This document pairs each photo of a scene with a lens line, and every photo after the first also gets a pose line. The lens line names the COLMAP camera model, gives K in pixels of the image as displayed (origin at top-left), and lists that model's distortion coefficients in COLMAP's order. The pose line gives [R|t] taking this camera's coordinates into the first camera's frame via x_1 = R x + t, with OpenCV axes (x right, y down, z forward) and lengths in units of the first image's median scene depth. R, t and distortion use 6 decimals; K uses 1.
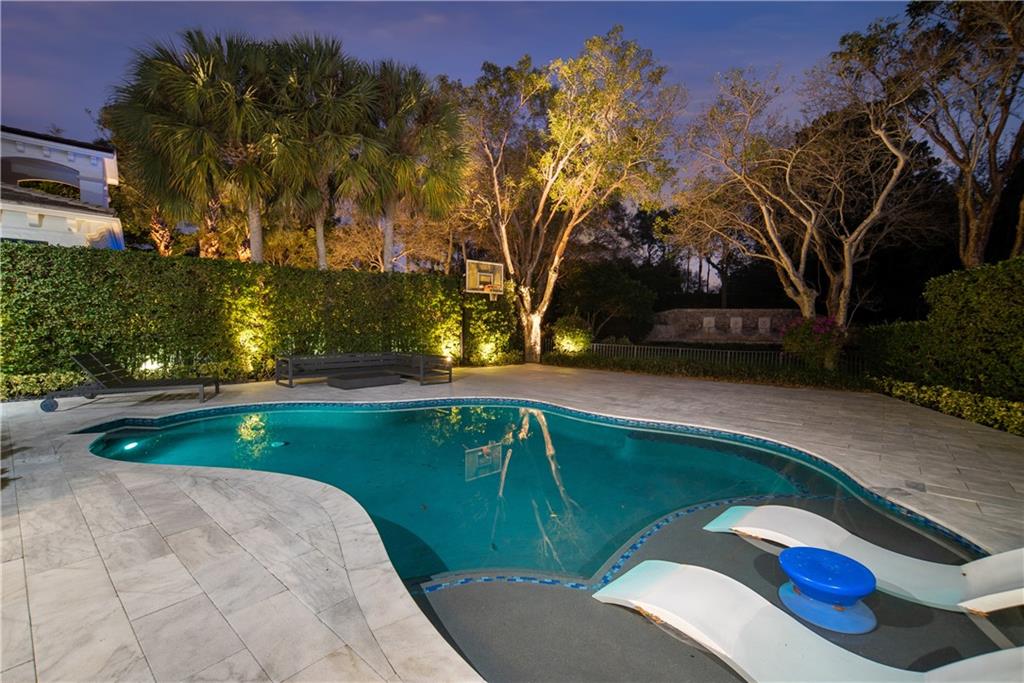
lens RADIAL K [[484.8, 0, 512.0], [0, 484.8, 341.5], [0, 0, 1]] dist [-0.012122, 0.001054]
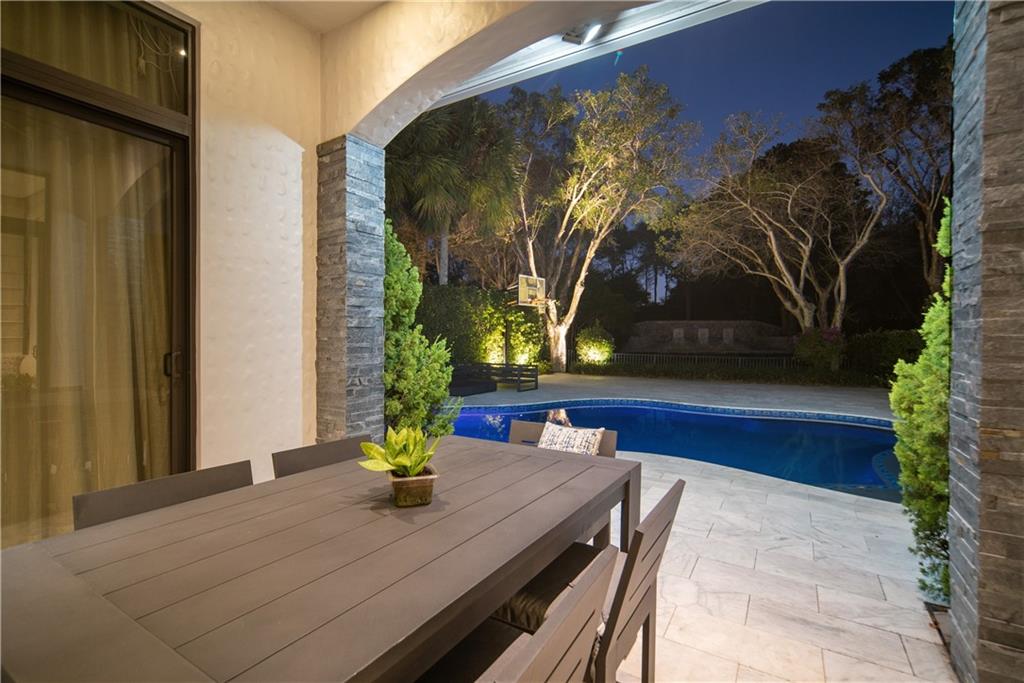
lens RADIAL K [[506.1, 0, 538.1], [0, 506.1, 340.6], [0, 0, 1]] dist [-0.016072, -0.000213]
pose [[0.984794, -0.010293, 0.173419, -0.206300], [0.015497, 0.999469, -0.028677, 0.005991], [-0.173032, 0.030928, 0.984431, -0.072336]]
